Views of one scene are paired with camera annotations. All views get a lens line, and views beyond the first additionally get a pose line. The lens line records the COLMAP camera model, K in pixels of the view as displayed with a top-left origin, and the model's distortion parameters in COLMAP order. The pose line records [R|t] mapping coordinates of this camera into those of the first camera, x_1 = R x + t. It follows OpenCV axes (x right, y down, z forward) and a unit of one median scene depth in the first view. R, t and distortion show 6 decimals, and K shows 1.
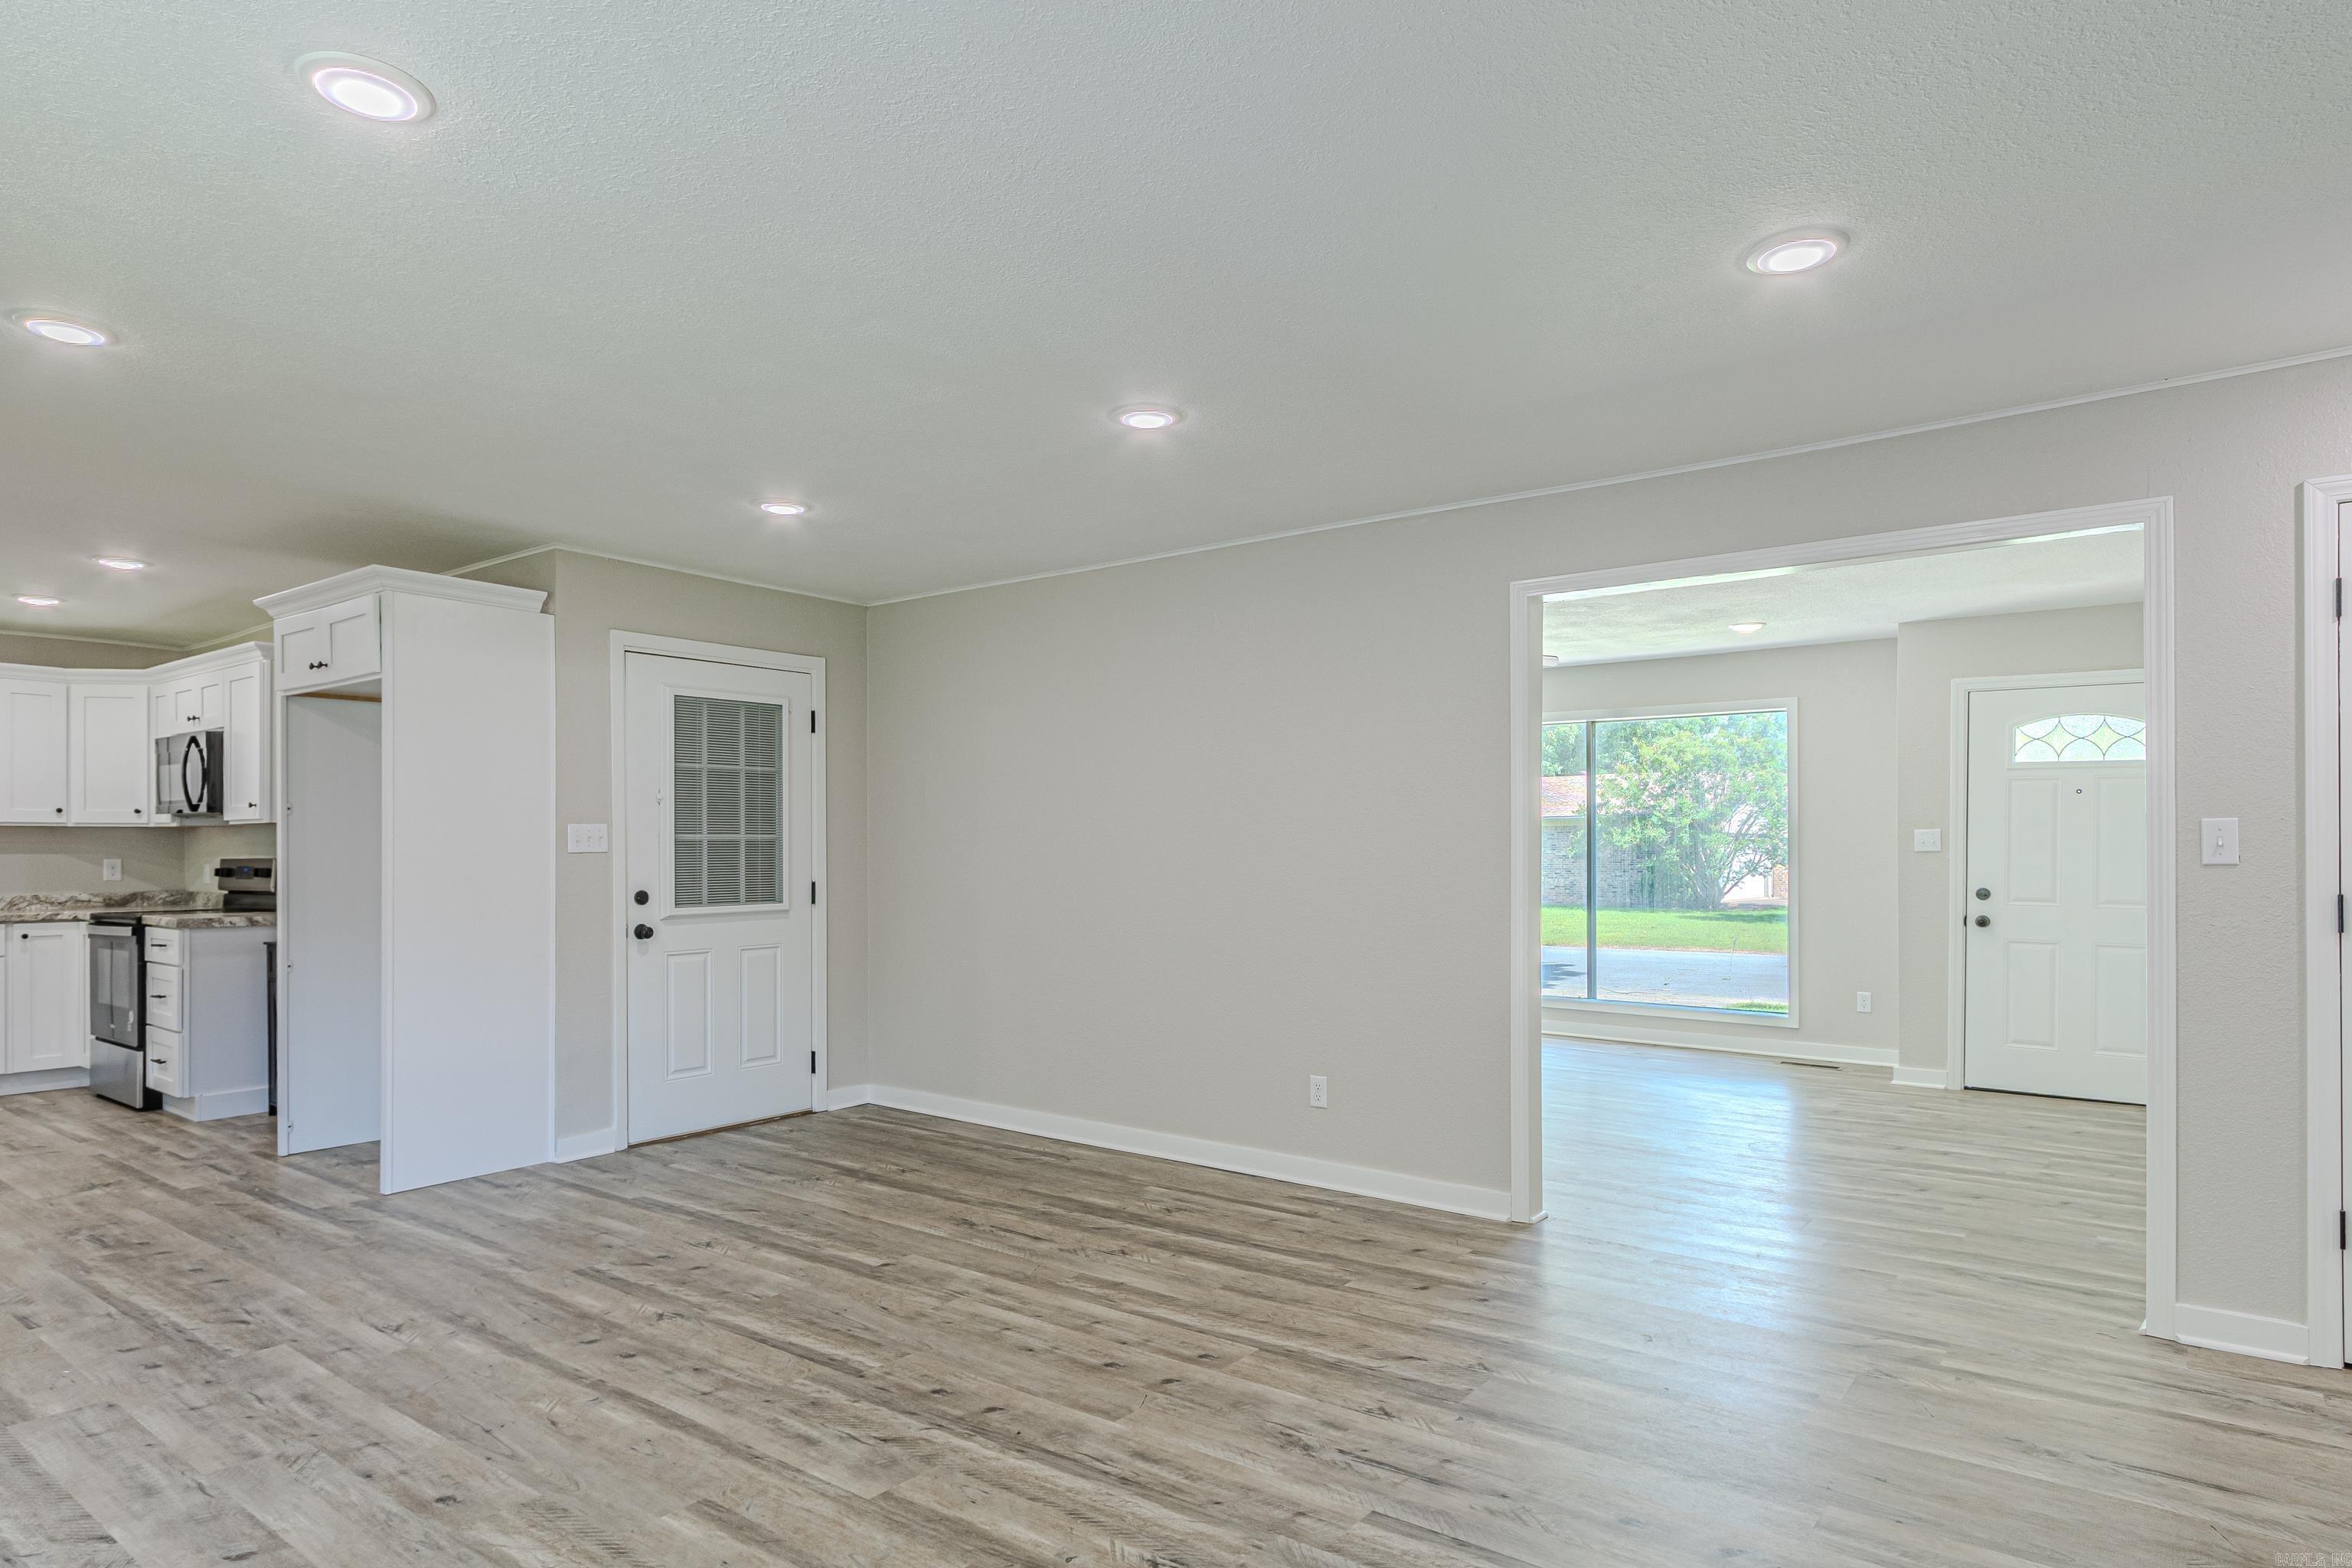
lens RADIAL K [[1318.1, 0, 1201.6], [0, 1318.1, 850.0], [0, 0, 1]] dist [0.016440, -0.009234]
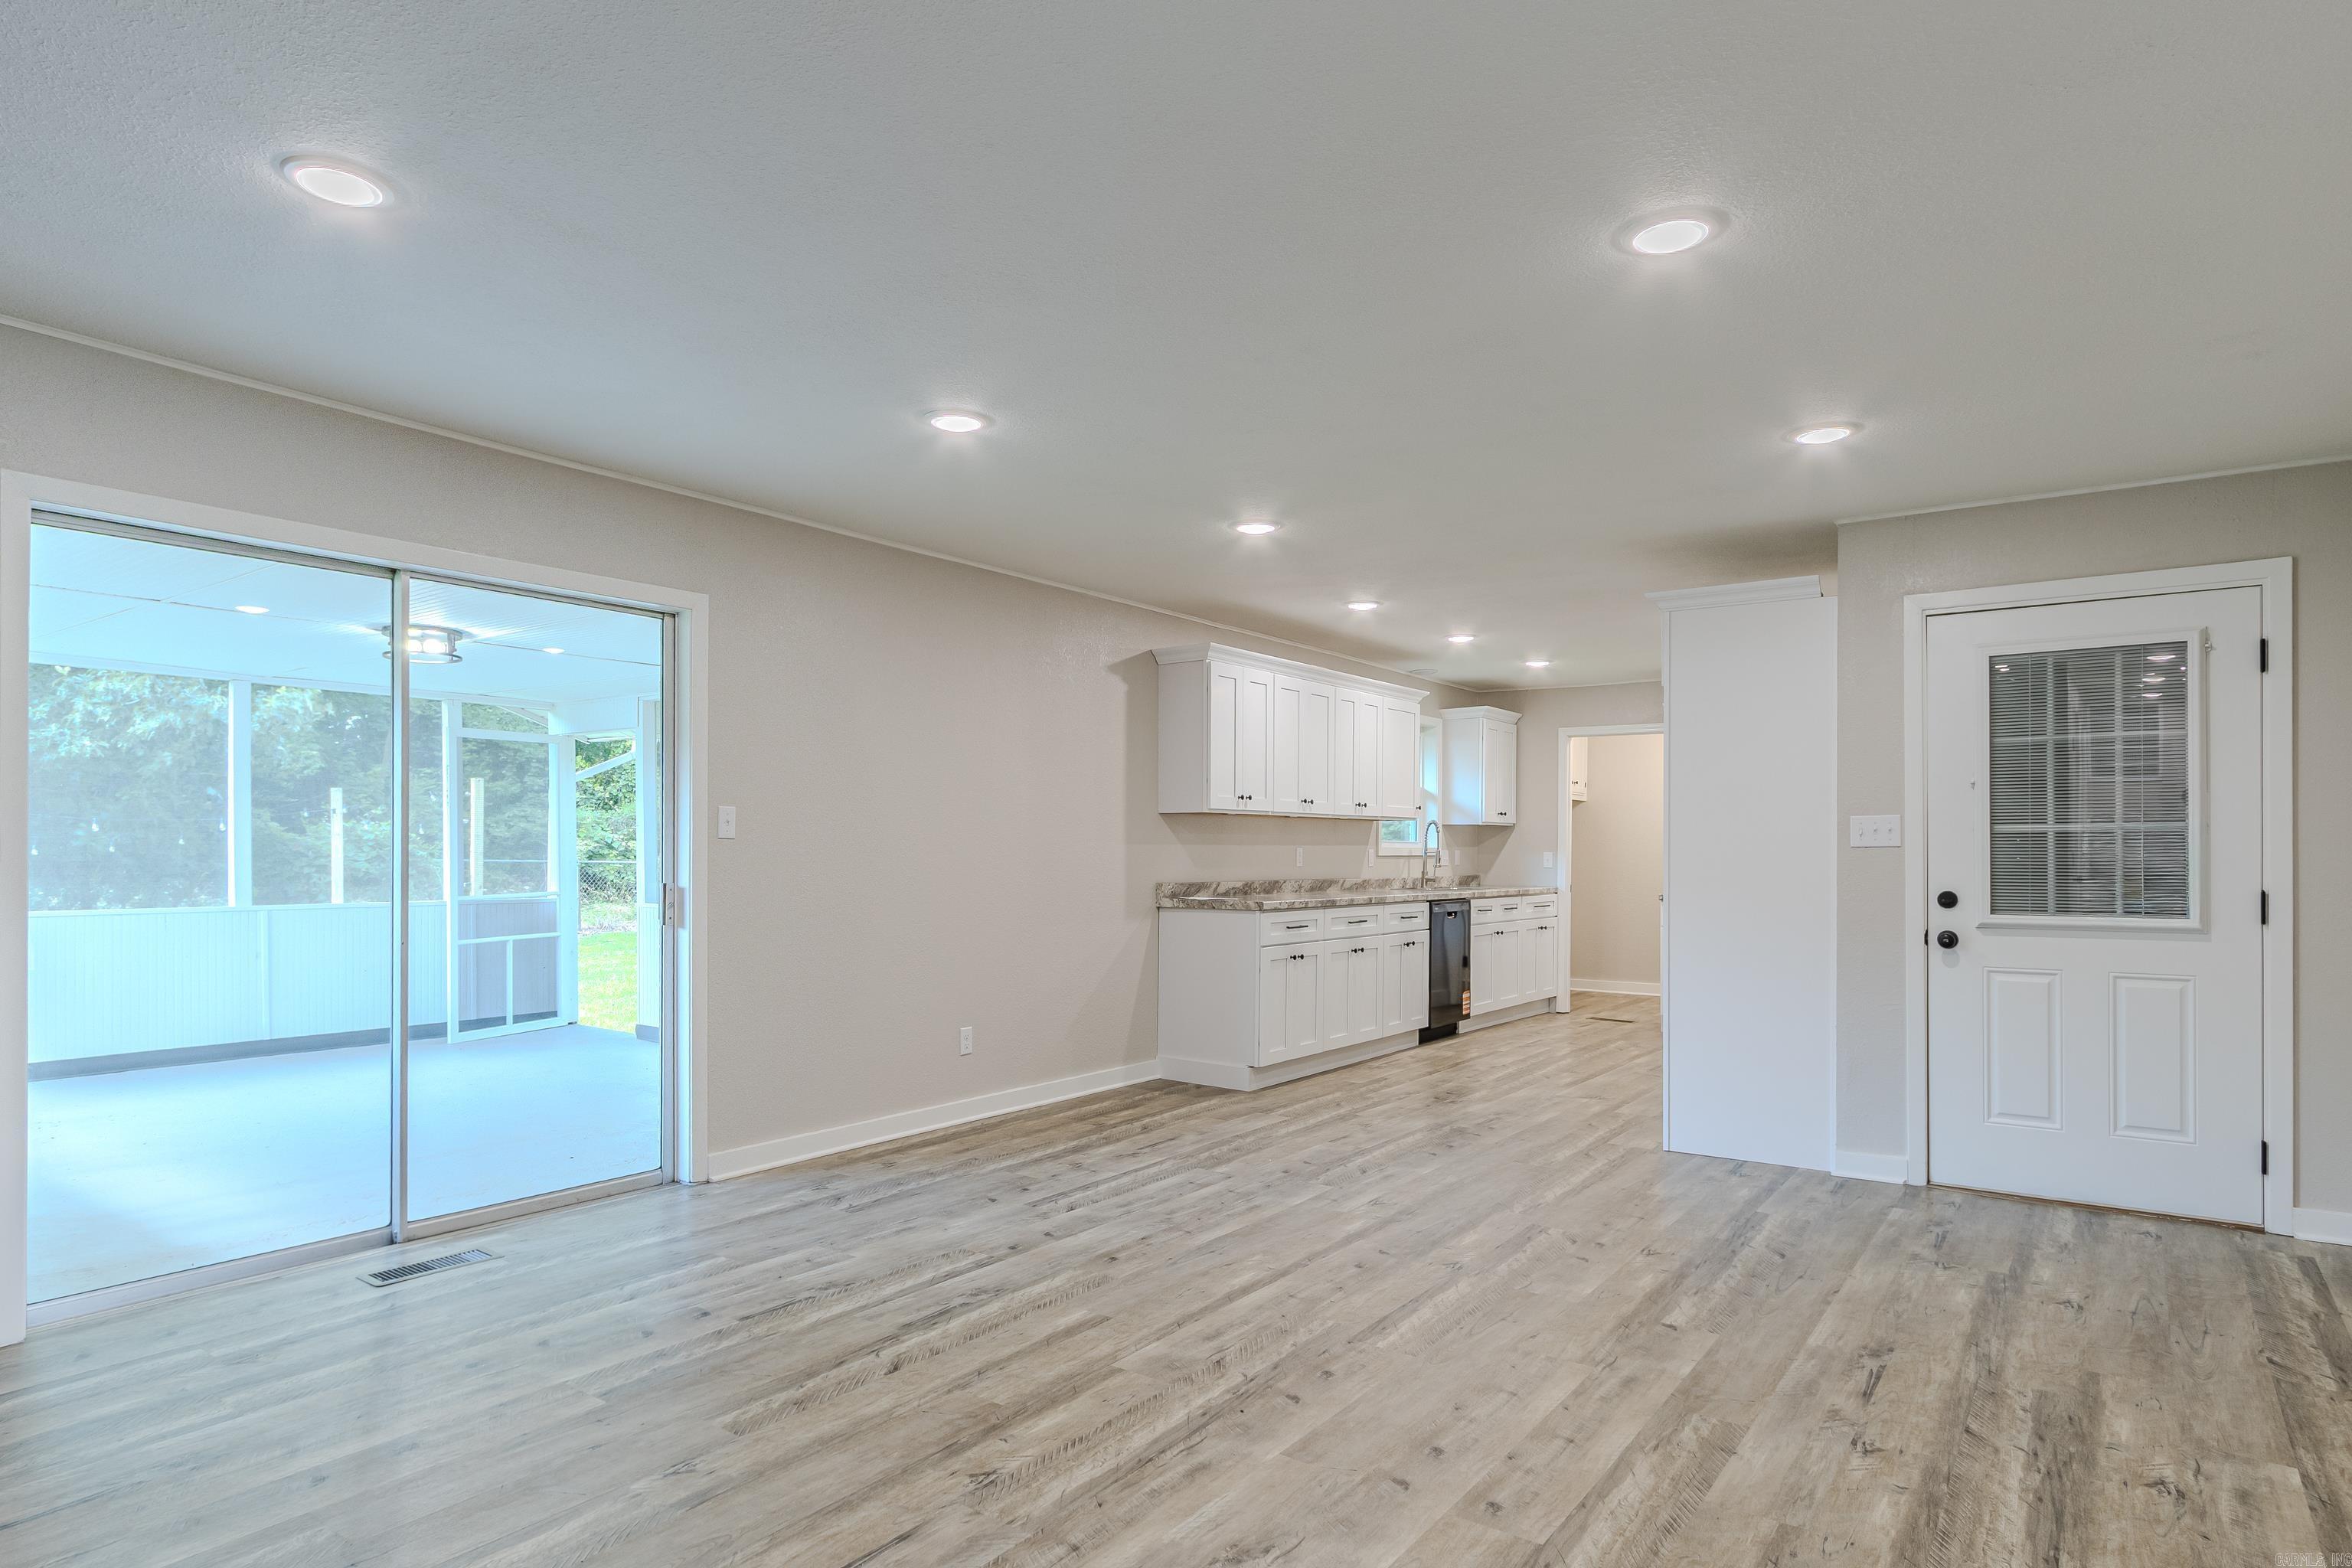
lens RADIAL K [[1360.5, 0, 1116.3], [0, 1360.5, 848.9], [0, 0, 1]] dist [0.005399, -0.000708]
pose [[-0.018662, 0.001581, -0.999825, 0.619334], [-0.003915, 0.999991, 0.001655, 0.004786], [0.999818, 0.003945, -0.018655, 0.626780]]
